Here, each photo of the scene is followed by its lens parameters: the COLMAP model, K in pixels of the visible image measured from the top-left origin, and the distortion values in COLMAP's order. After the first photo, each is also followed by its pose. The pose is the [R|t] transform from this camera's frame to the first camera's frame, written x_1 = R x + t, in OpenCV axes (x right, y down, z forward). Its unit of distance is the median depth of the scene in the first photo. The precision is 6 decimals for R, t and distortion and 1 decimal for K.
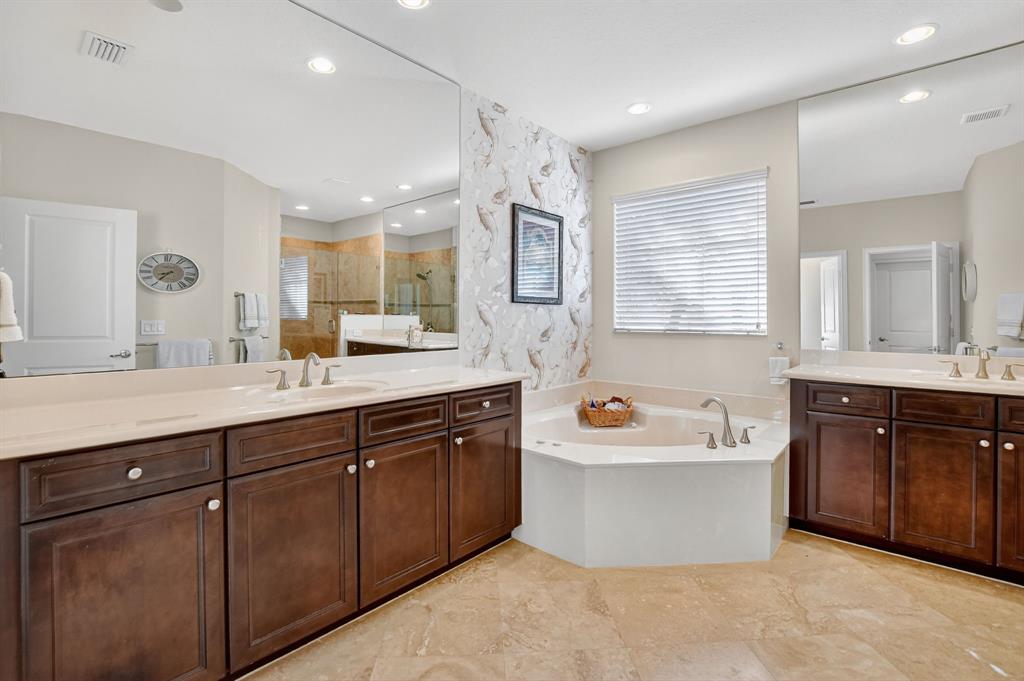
lens RADIAL K [[462.0, 0, 511.2], [0, 462.0, 329.2], [0, 0, 1]] dist [-0.030599, 0.000067]
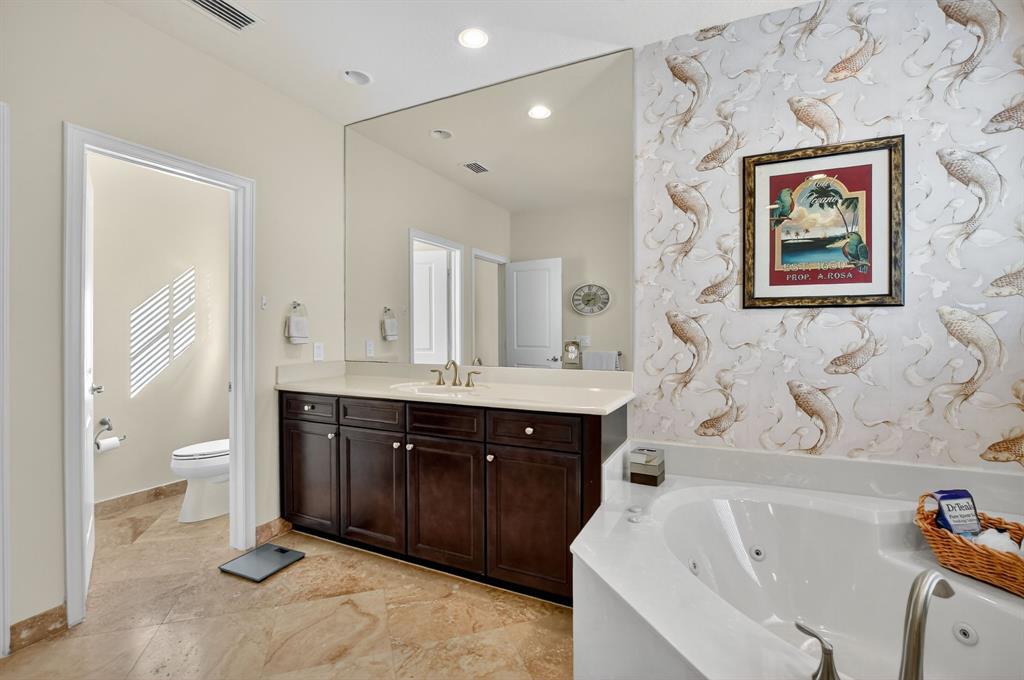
lens RADIAL K [[457.5, 0, 512.3], [0, 457.5, 348.9], [0, 0, 1]] dist [-0.029306, 0.000962]
pose [[0.262694, 0.028276, -0.964465, 0.515580], [-0.020660, 0.999506, 0.023676, -0.008723], [0.964658, 0.013706, 0.263148, 0.486425]]
